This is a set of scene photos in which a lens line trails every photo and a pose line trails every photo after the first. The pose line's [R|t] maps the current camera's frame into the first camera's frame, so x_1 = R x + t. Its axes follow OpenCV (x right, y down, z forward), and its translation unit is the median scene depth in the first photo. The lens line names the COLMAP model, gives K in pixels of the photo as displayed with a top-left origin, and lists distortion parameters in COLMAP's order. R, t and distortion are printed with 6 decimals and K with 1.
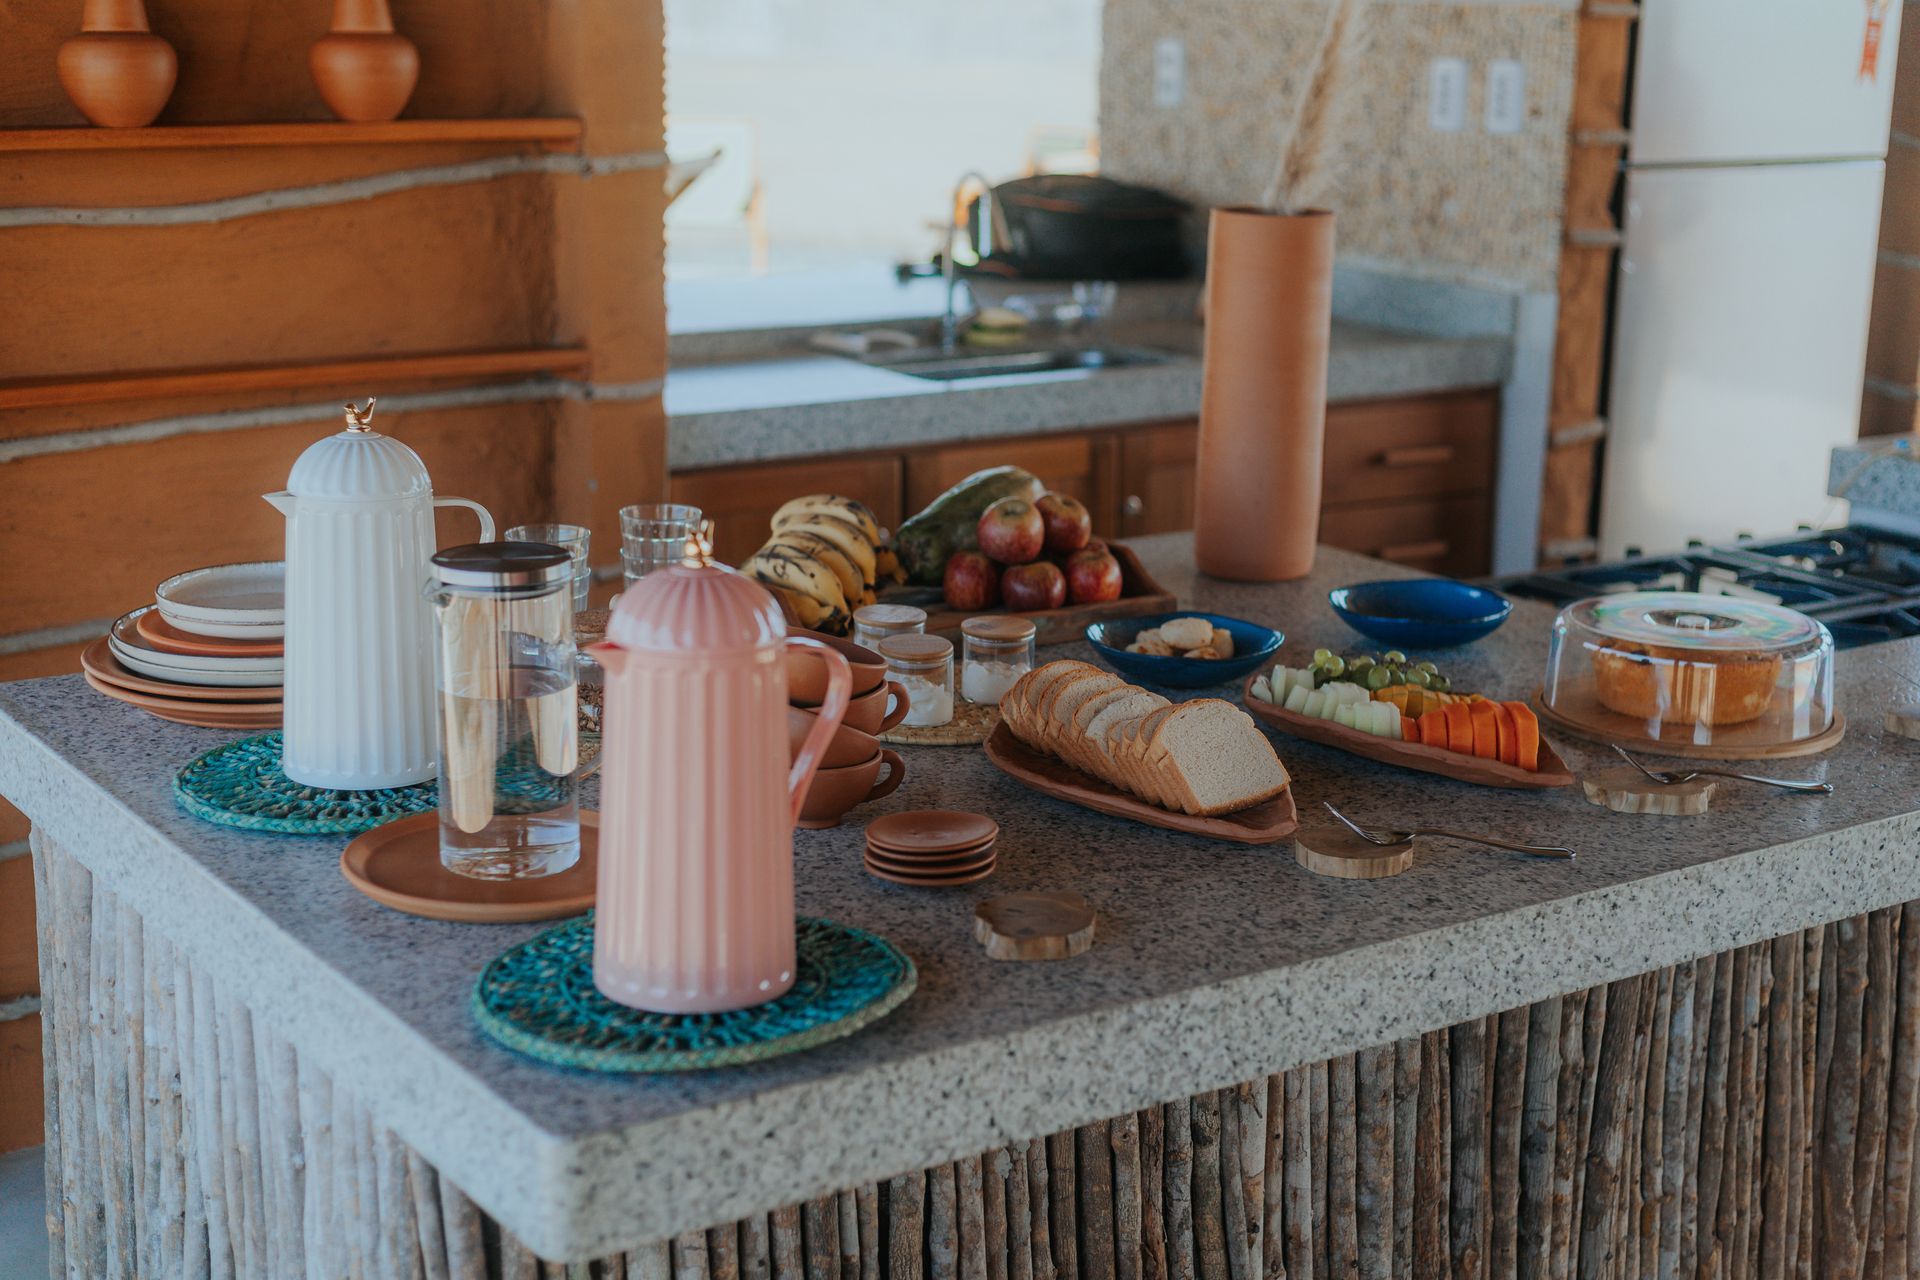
lens RADIAL K [[2761.3, 0, 960.0], [0, 2761.3, 640.0], [0, 0, 1]] dist [0.015919, 0.075374]
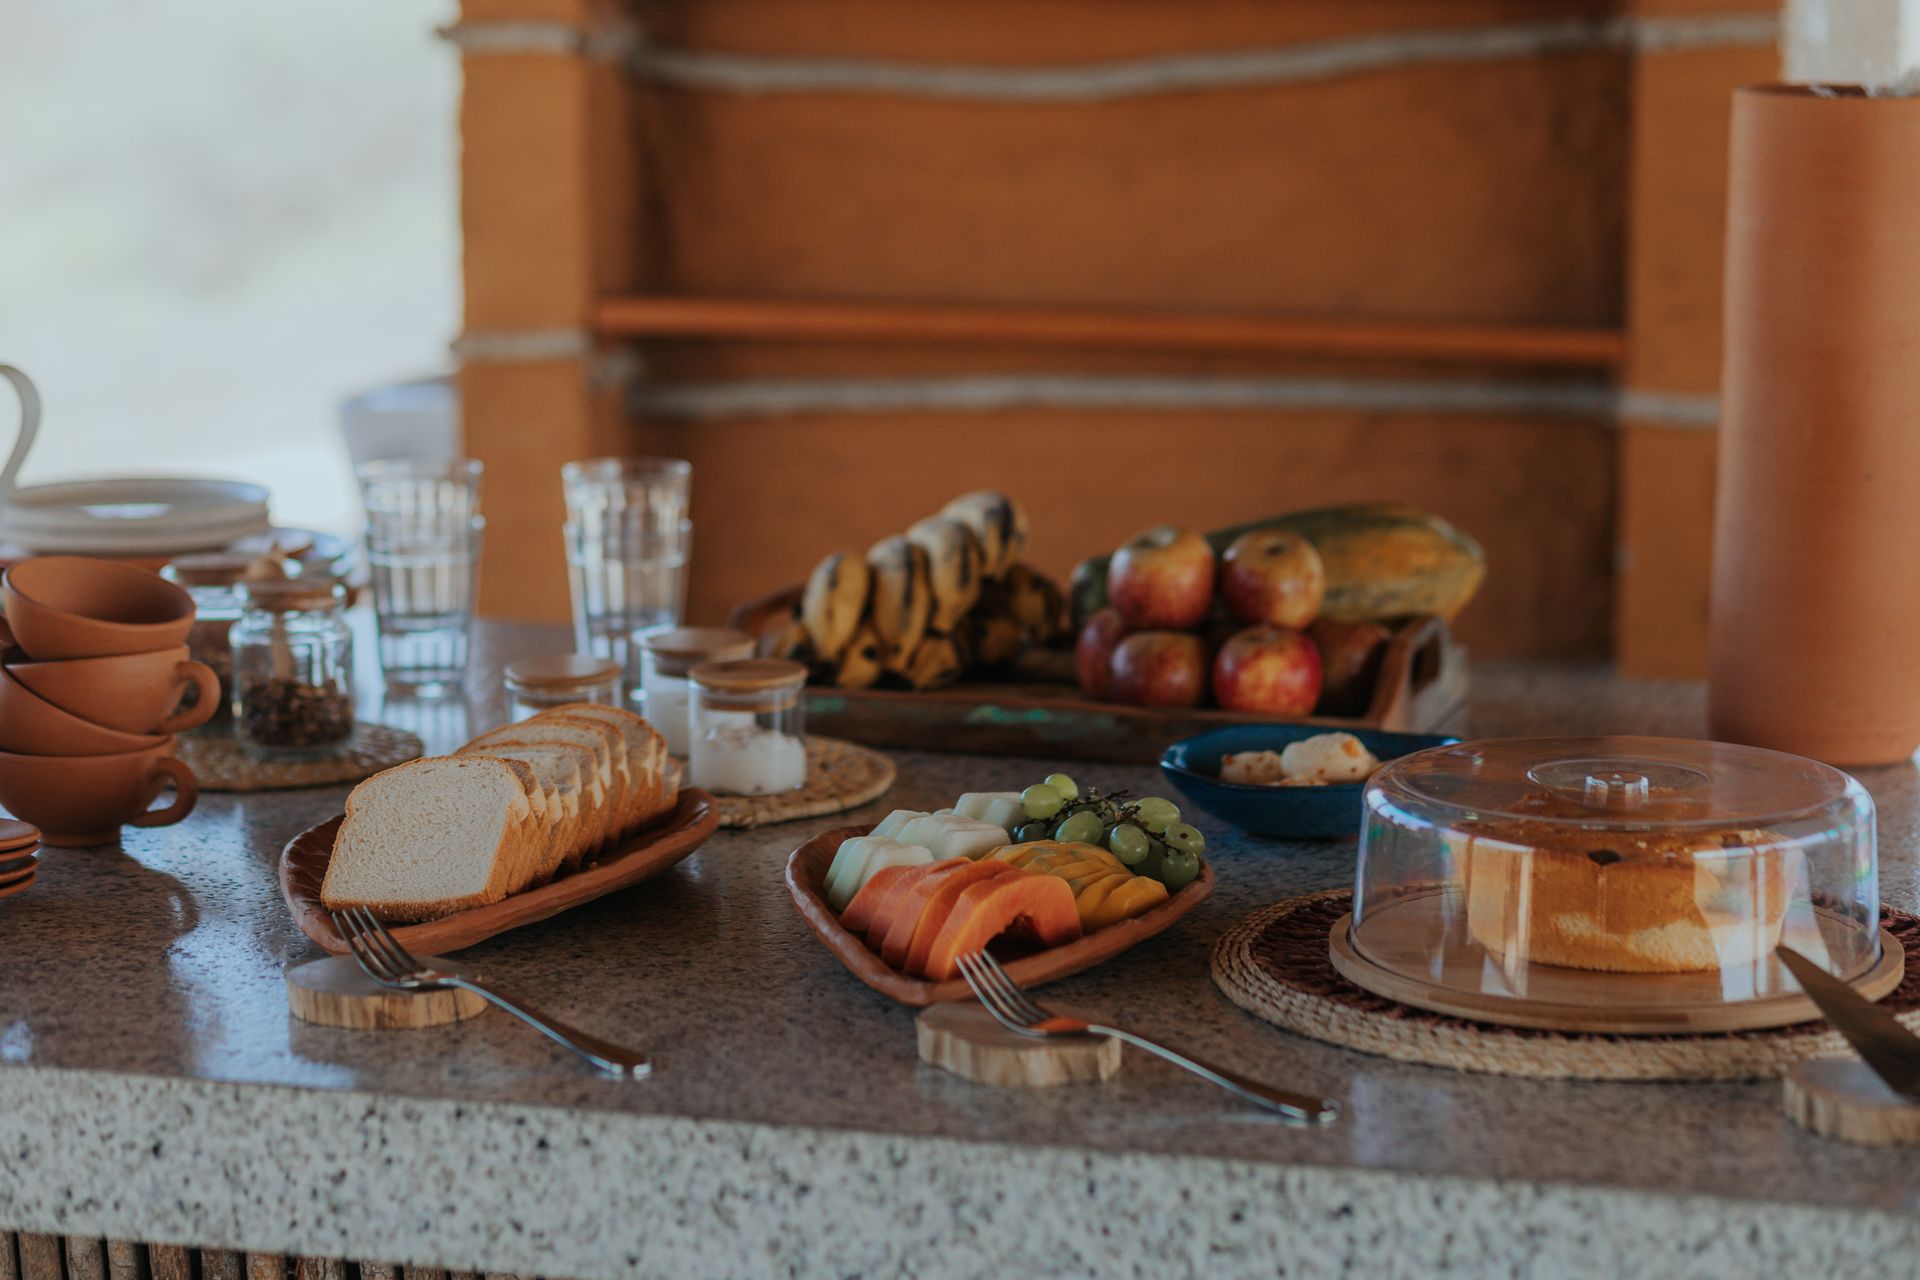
lens RADIAL K [[4711.5, 0, 960.0], [0, 4711.5, 640.0], [0, 0, 1]] dist [-0.005901, 0.554647]
pose [[0.650862, 0.119027, -0.749808, 1.015178], [-0.176232, 0.984343, 0.003281, -0.028682], [0.738459, 0.130005, 0.661648, 0.373426]]
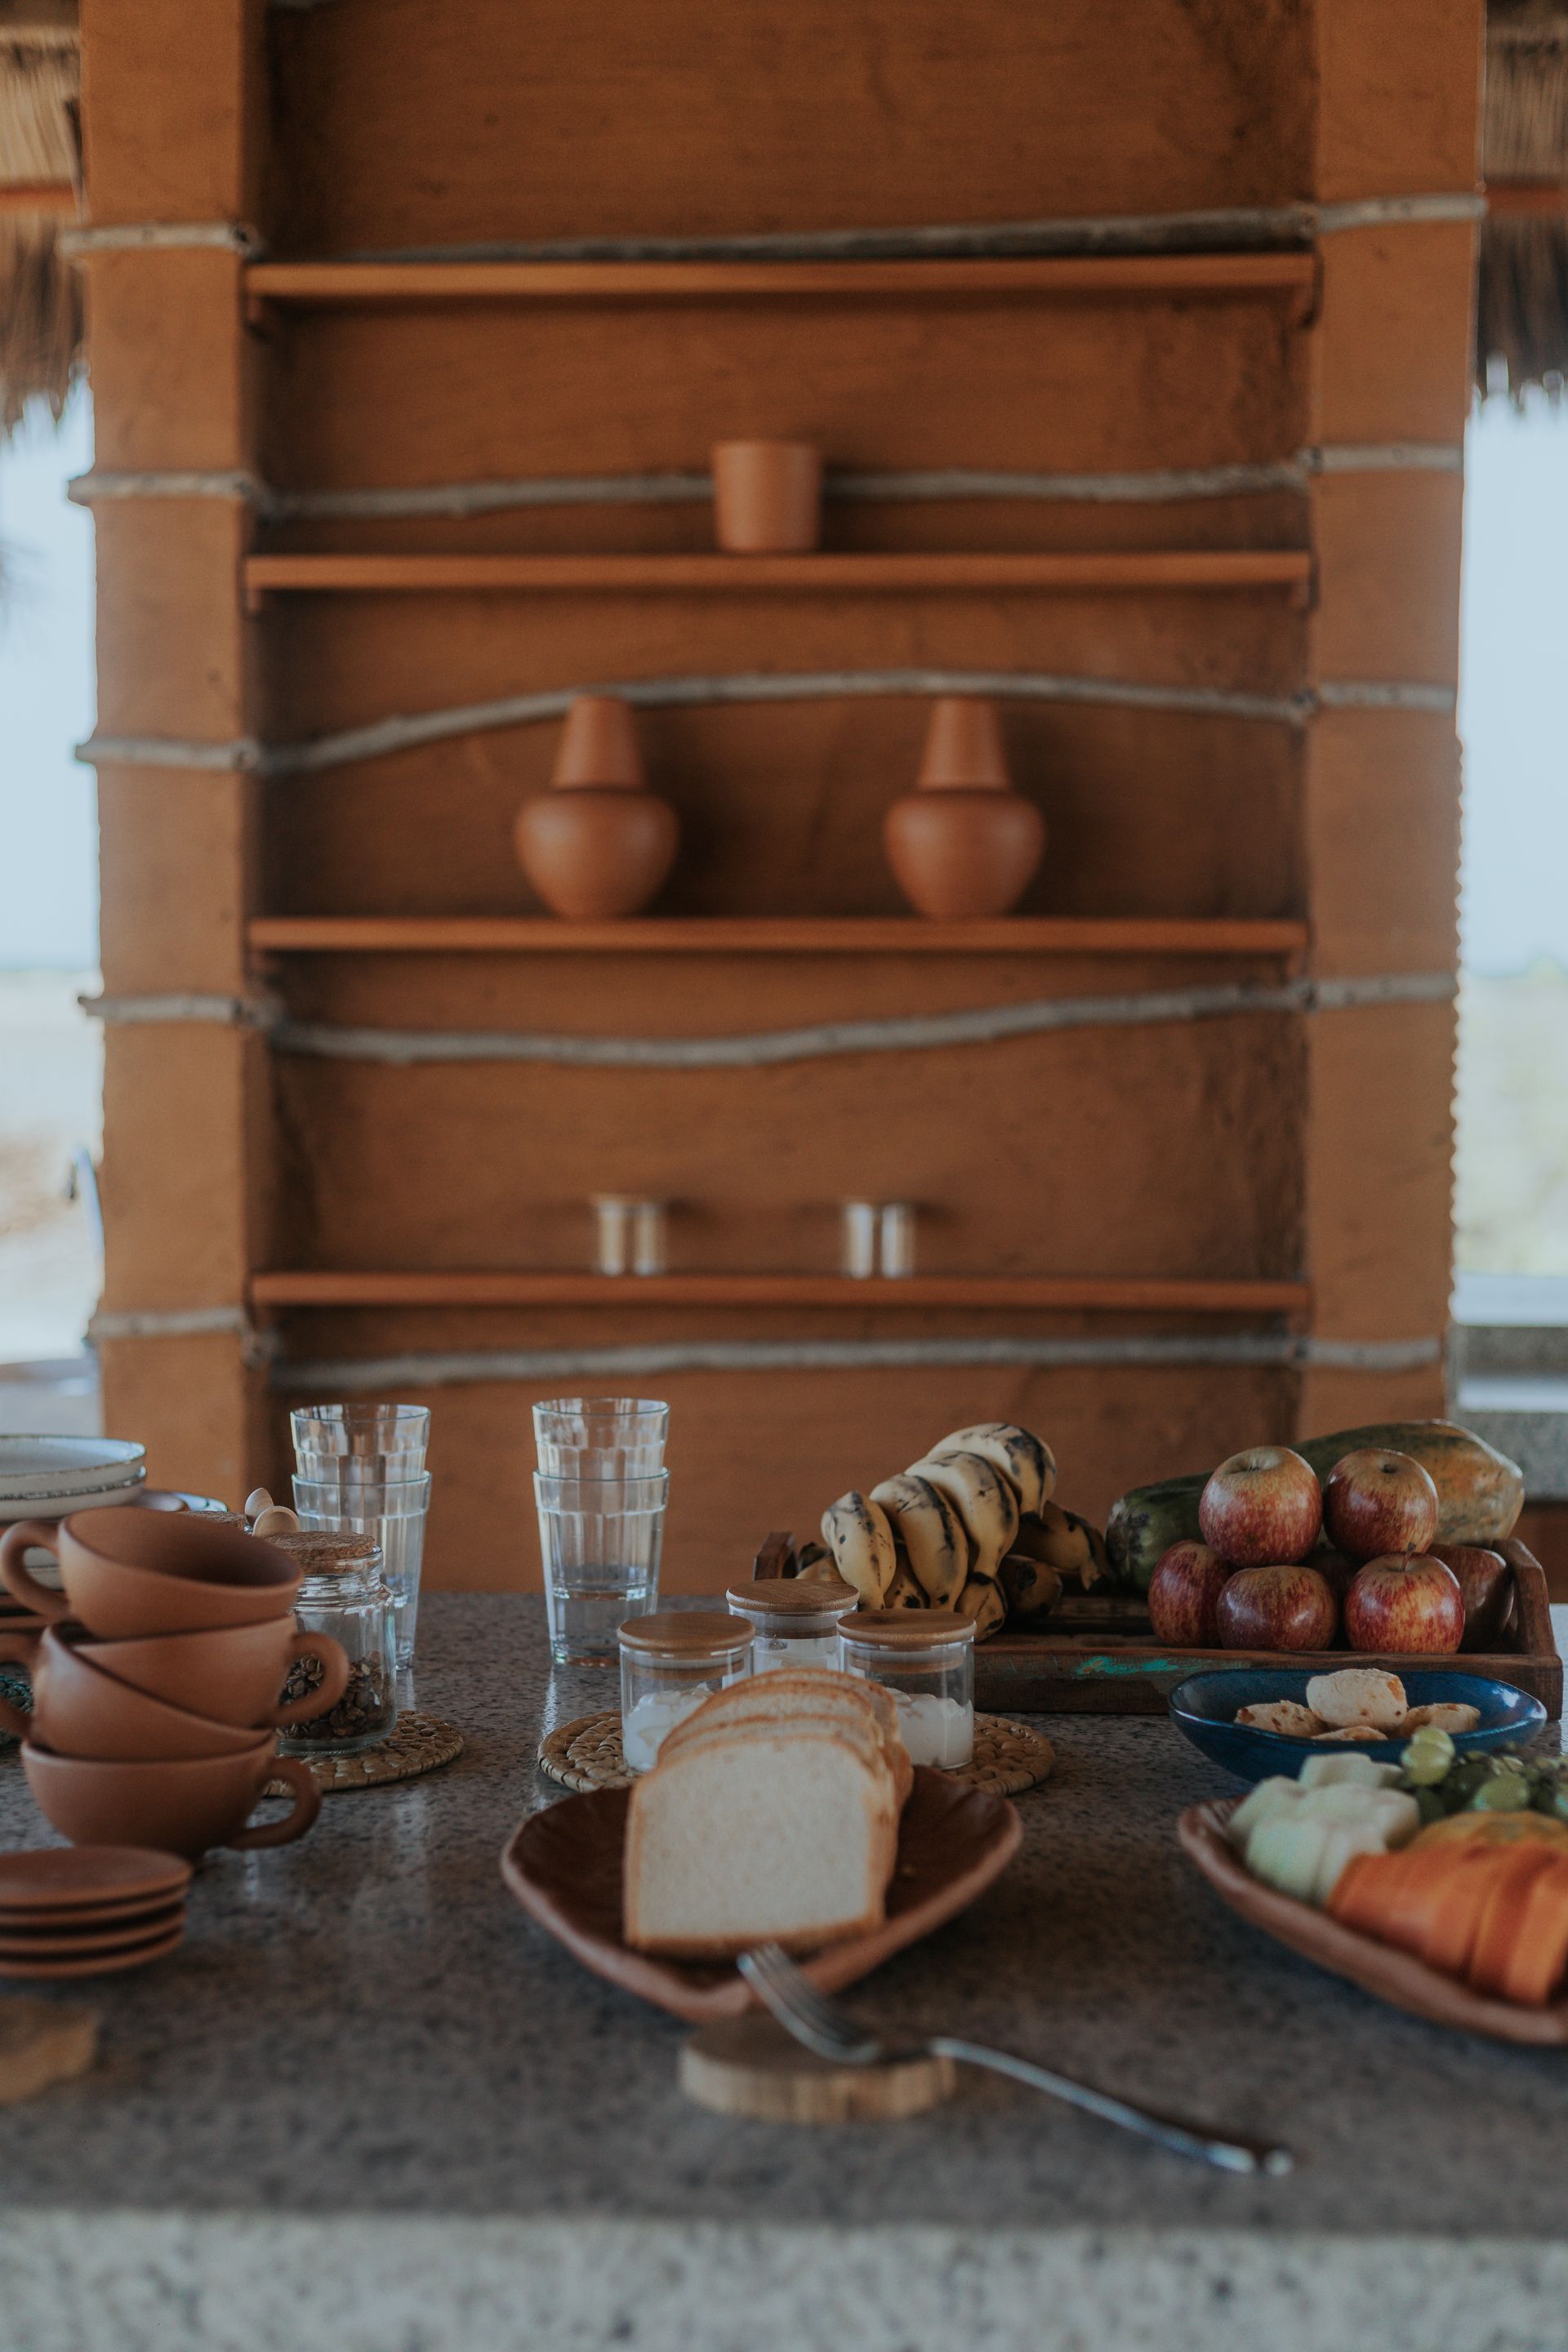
lens RADIAL K [[3704.7, 0, 784.0], [0, 3704.7, 1176.0], [0, 0, 1]] dist [0.026453, 0.152702]
pose [[0.795465, 0.017979, -0.605733, 0.505645], [-0.136679, 0.979127, -0.150429, 0.025307], [0.590385, 0.202452, 0.781319, 0.481251]]
